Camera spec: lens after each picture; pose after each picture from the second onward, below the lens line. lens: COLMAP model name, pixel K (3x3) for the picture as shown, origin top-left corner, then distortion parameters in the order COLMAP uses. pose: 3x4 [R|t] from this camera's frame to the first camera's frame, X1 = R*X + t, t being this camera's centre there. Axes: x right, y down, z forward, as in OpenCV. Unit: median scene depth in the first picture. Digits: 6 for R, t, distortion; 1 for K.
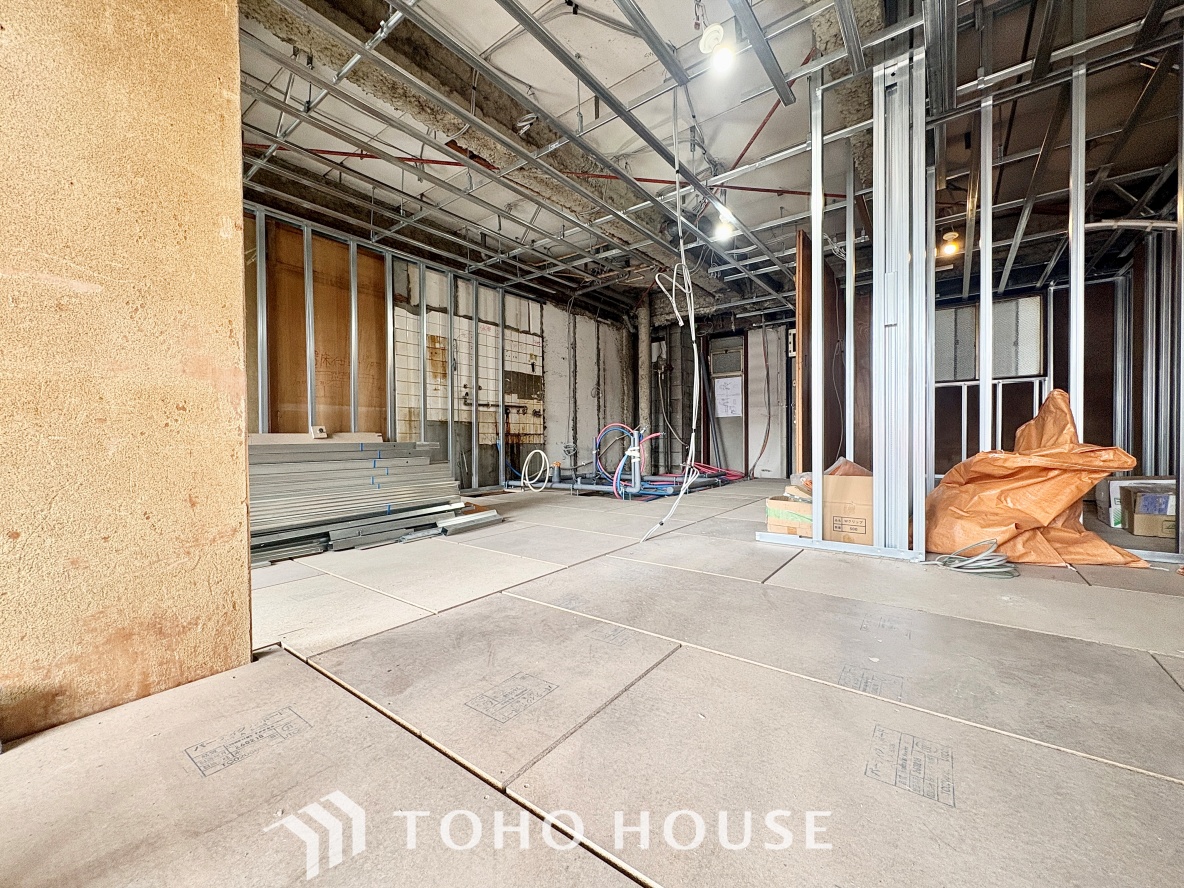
lens RADIAL K [[470.6, 0, 589.4], [0, 470.6, 445.3], [0, 0, 1]] dist [-0.001662, 0.000590]
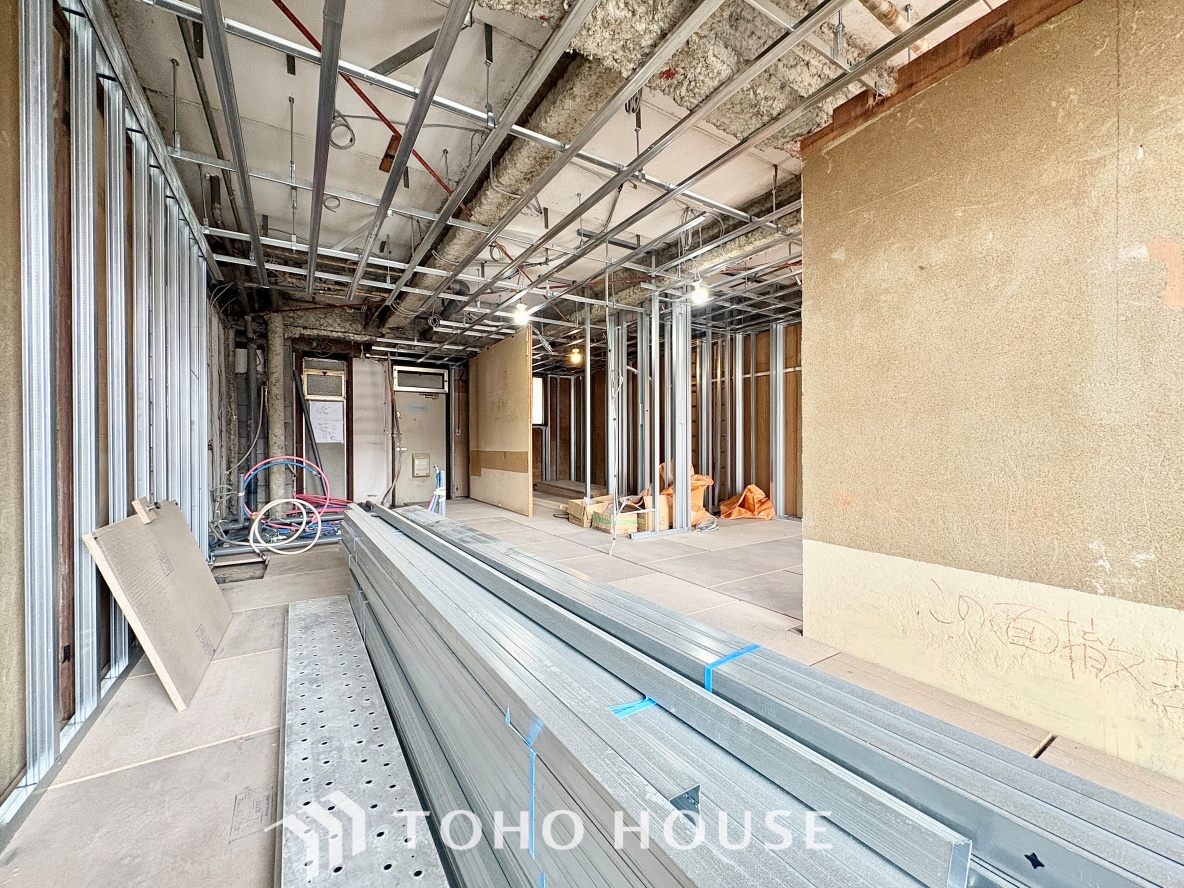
lens RADIAL K [[470.6, 0, 590.7], [0, 470.6, 445.1], [0, 0, 1]] dist [-0.001662, 0.000590]
pose [[0.340905, 0.003063, 0.940093, -0.573983], [0.014698, 0.999855, -0.008588, -0.055340], [-0.939983, 0.016745, 0.340811, 0.247173]]
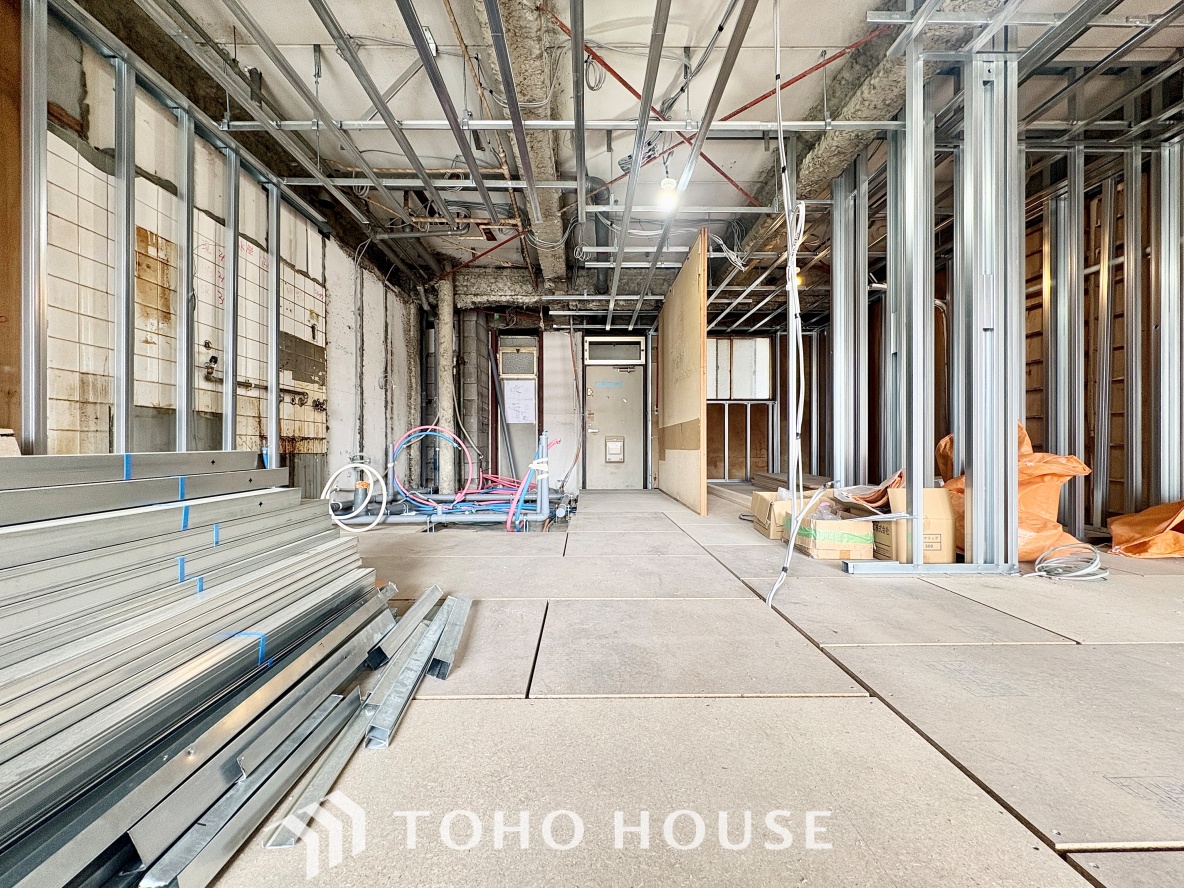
lens RADIAL K [[470.6, 0, 589.9], [0, 470.6, 445.4], [0, 0, 1]] dist [-0.001662, 0.000590]
pose [[0.786544, 0.008006, 0.617483, -0.219530], [0.003299, 0.999847, -0.017165, -0.002162], [-0.617526, 0.015538, 0.786397, 0.283327]]
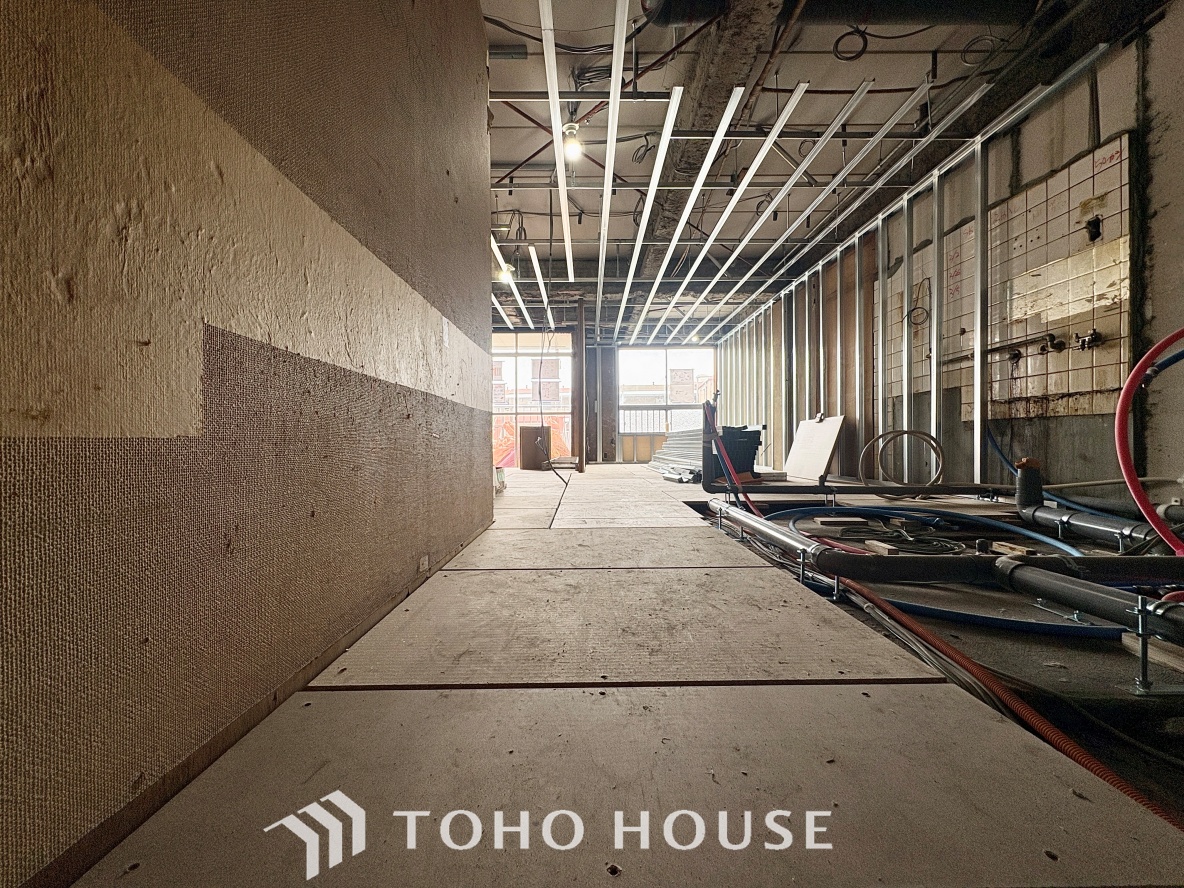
lens RADIAL K [[470.6, 0, 591.0], [0, 470.6, 445.3], [0, 0, 1]] dist [-0.001662, 0.000590]
pose [[-0.783324, 0.011990, -0.621498, 0.491729], [0.000154, 0.999818, 0.019095, 0.015679], [0.621613, 0.014862, -0.783183, 1.067551]]
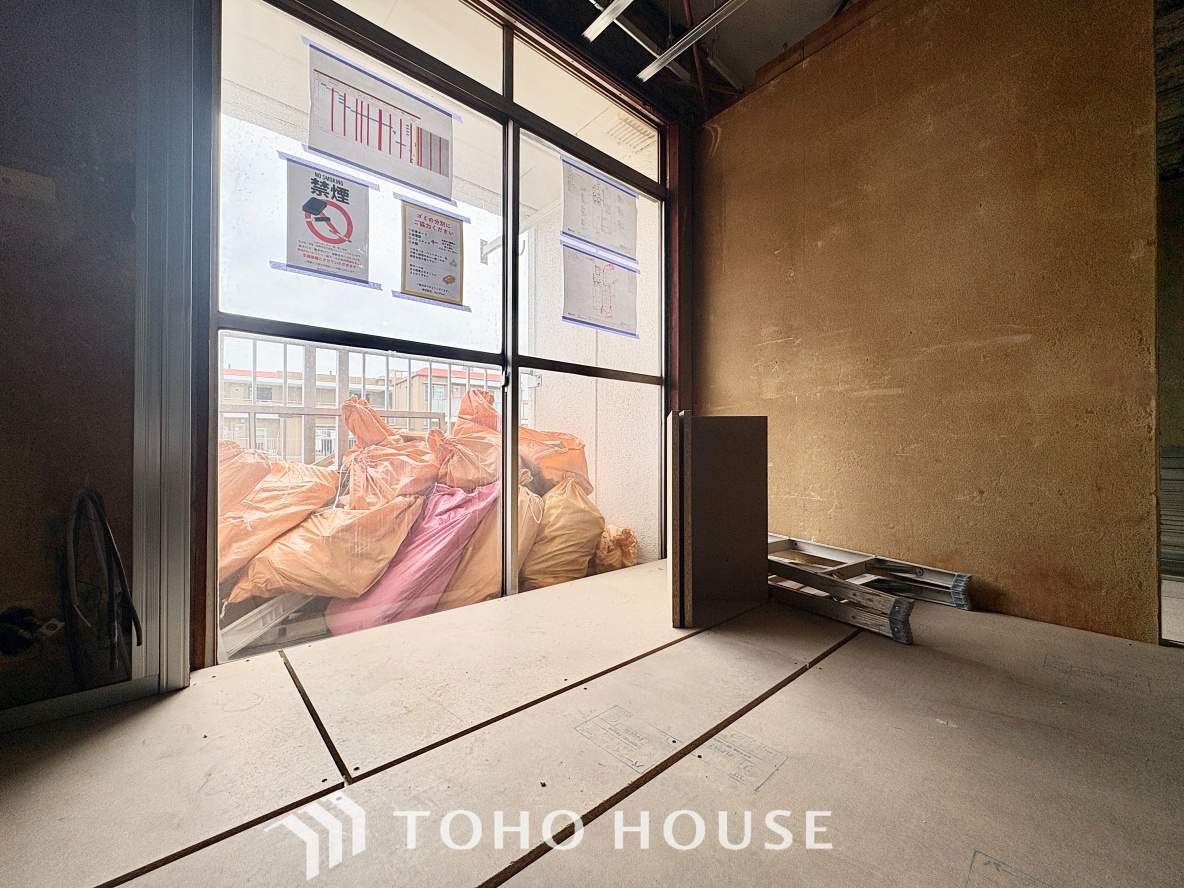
lens RADIAL K [[470.6, 0, 591.1], [0, 470.6, 444.6], [0, 0, 1]] dist [-0.001662, 0.000590]
pose [[-0.196447, 0.001715, -0.980513, 0.121252], [-0.013743, 0.999895, 0.004502, 0.004217], [0.980418, 0.014360, -0.196403, -0.012363]]
